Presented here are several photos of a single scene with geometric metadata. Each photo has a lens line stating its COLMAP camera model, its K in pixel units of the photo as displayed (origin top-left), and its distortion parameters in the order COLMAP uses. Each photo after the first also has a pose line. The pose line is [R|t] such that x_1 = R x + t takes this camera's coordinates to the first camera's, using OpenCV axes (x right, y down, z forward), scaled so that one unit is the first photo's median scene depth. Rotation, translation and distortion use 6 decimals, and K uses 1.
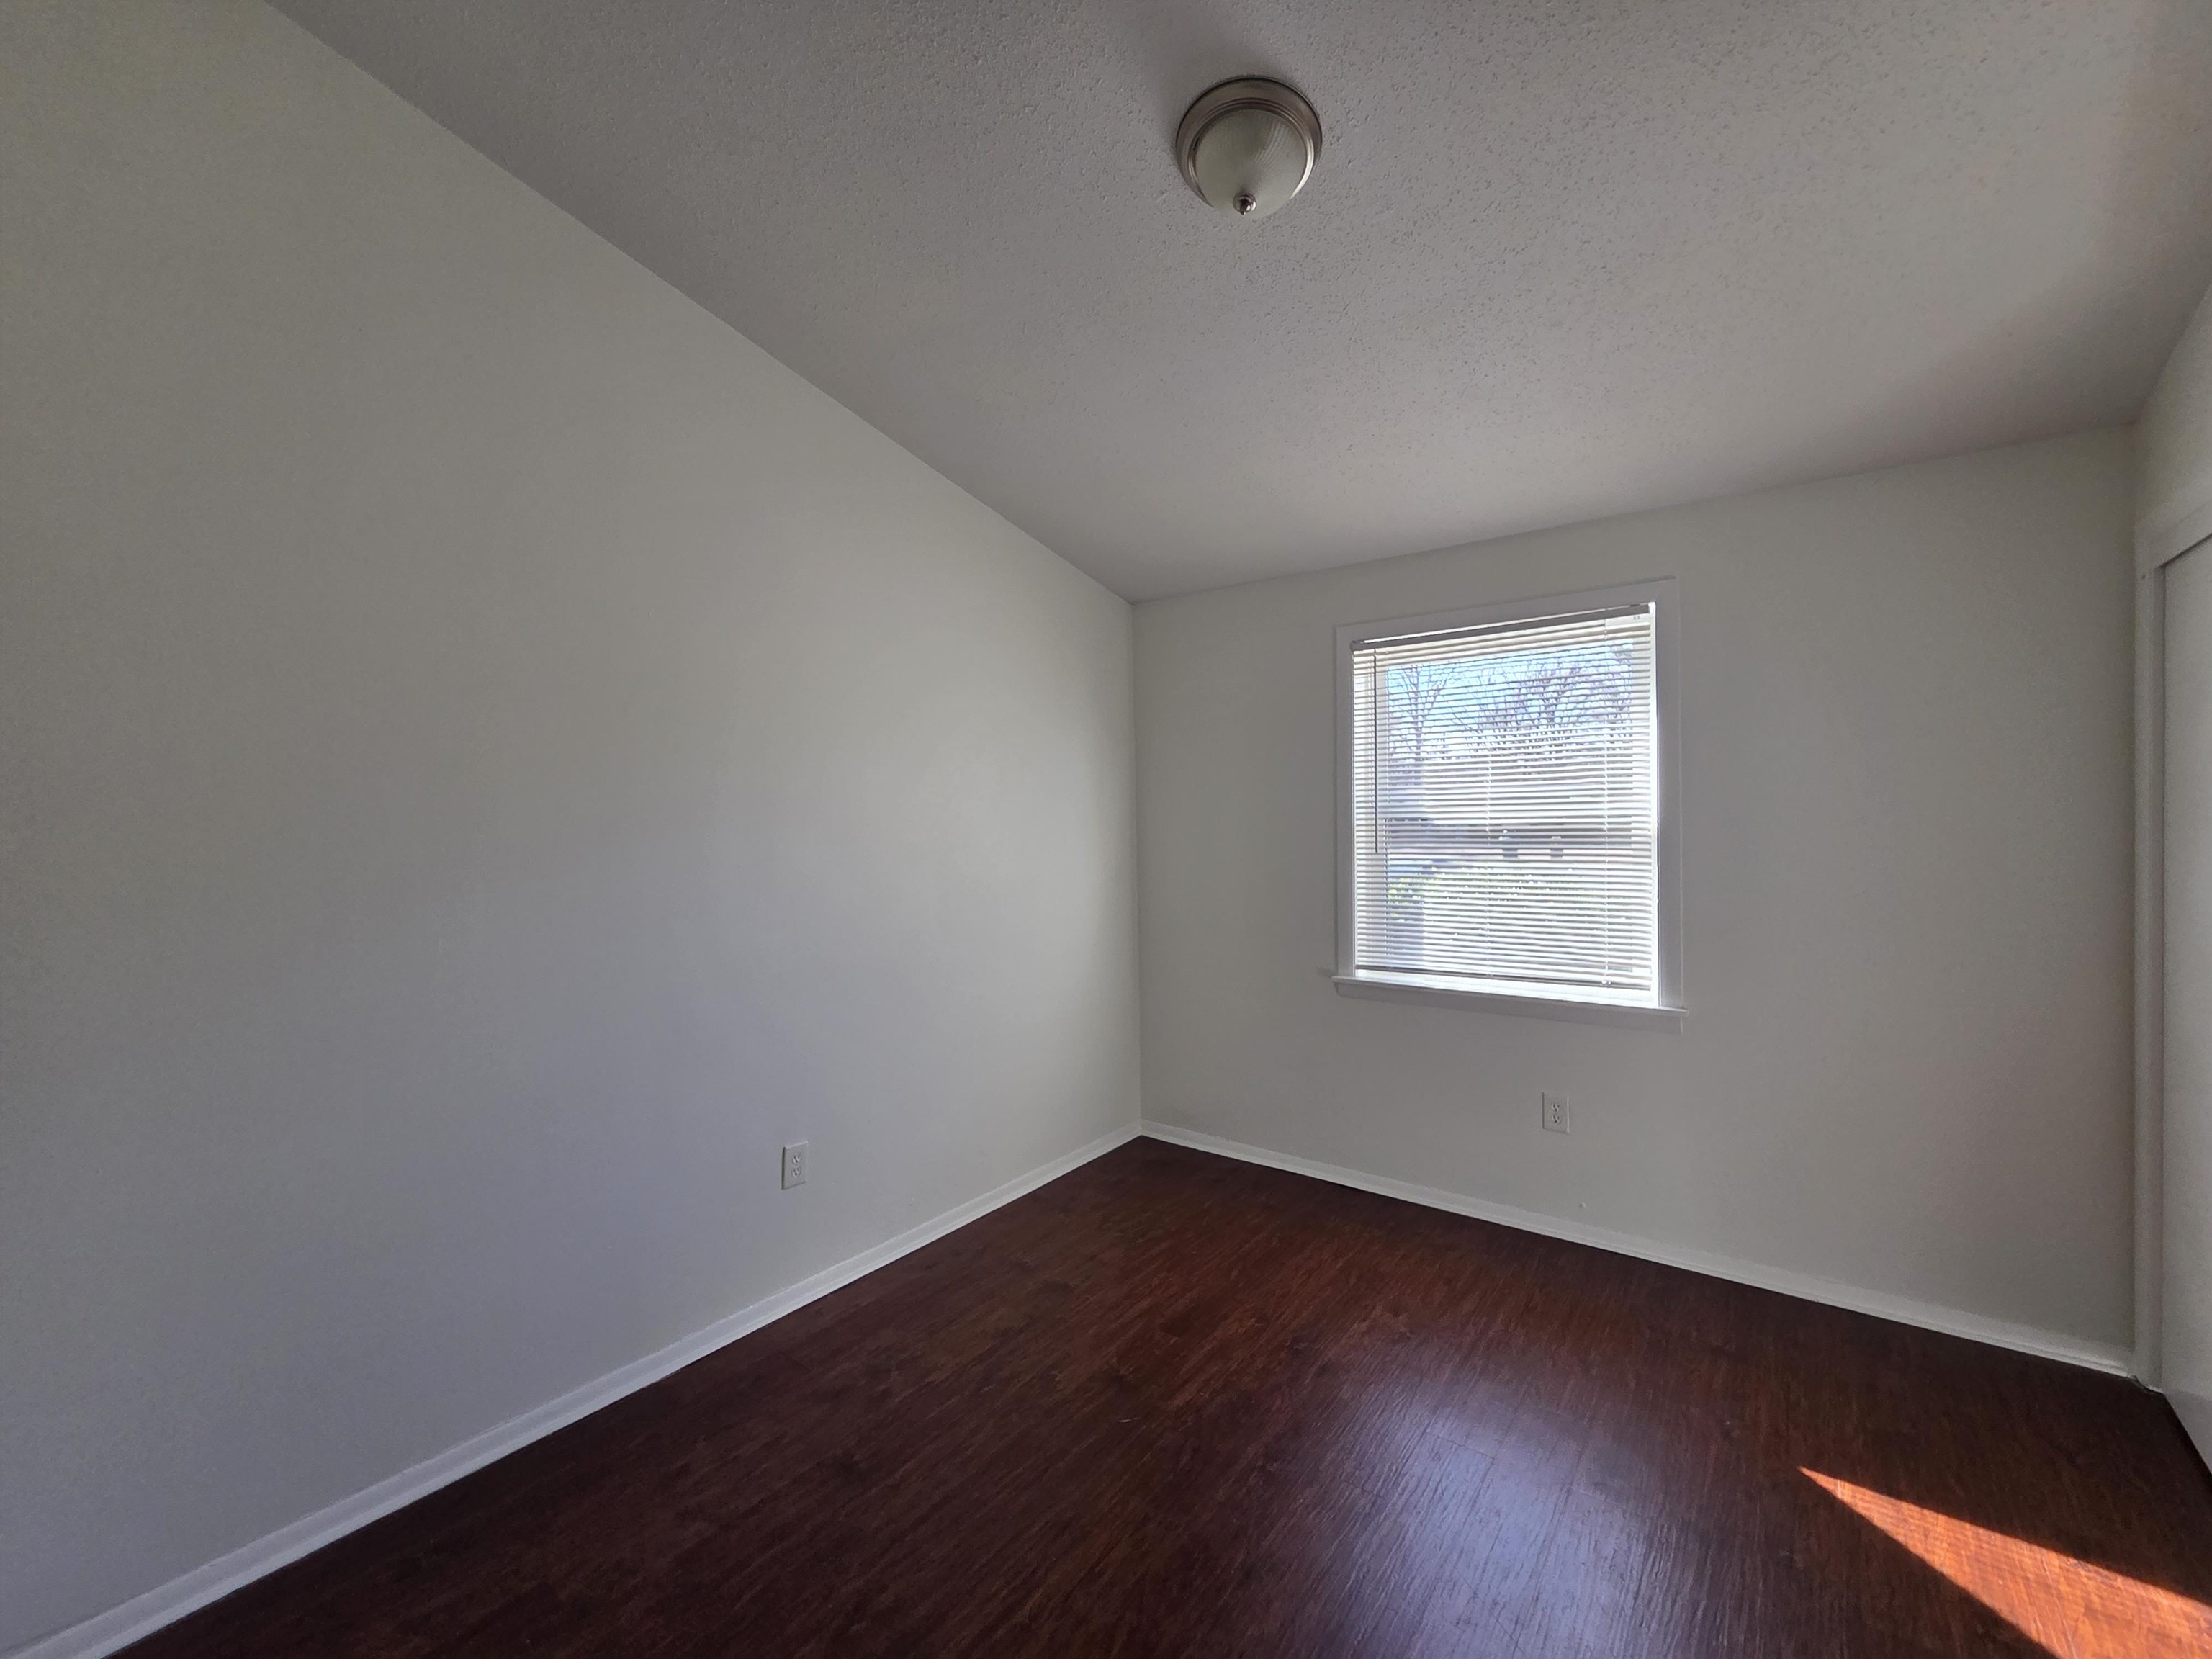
lens RADIAL K [[902.8, 0, 1127.1], [0, 902.8, 824.9], [0, 0, 1]] dist [0.001330, 0.000322]
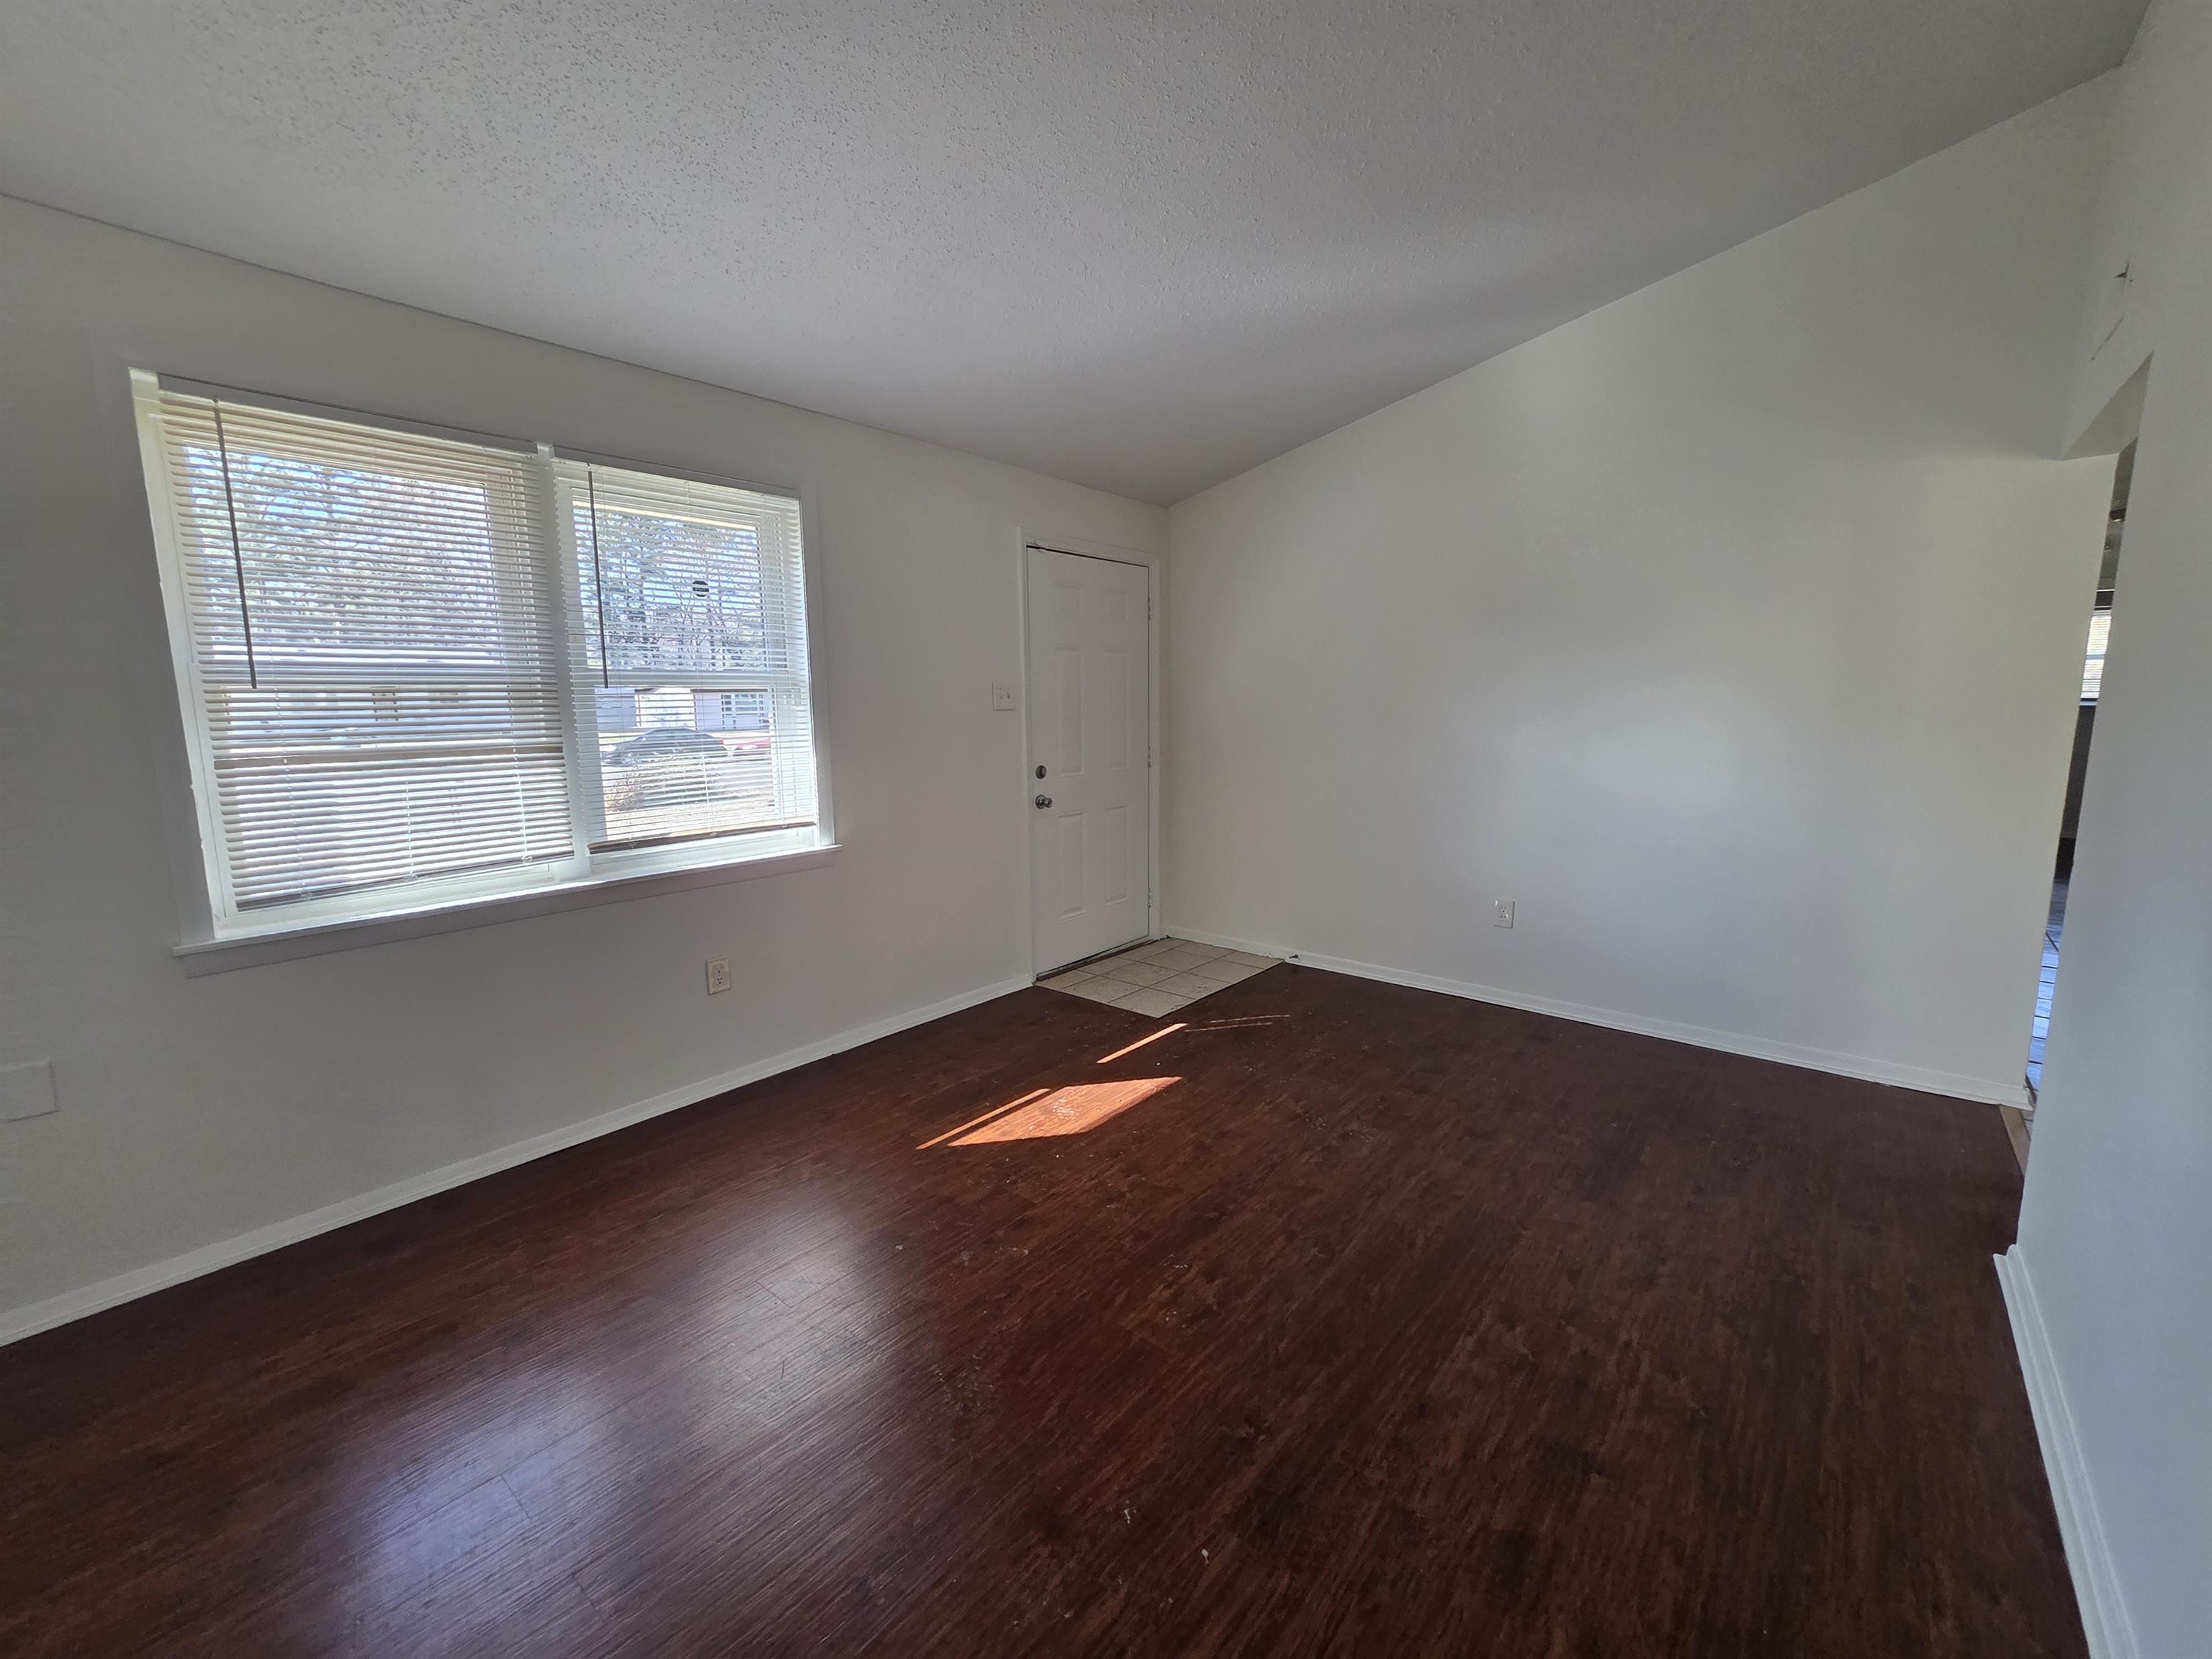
lens RADIAL K [[902.8, 0, 1127.1], [0, 902.8, 824.9], [0, 0, 1]] dist [0.001330, 0.000322]
pose [[0.037692, -0.132690, 0.990441, -0.646759], [0.011942, 0.991134, 0.132328, 0.021626], [-0.999218, 0.006841, 0.038942, 0.626180]]
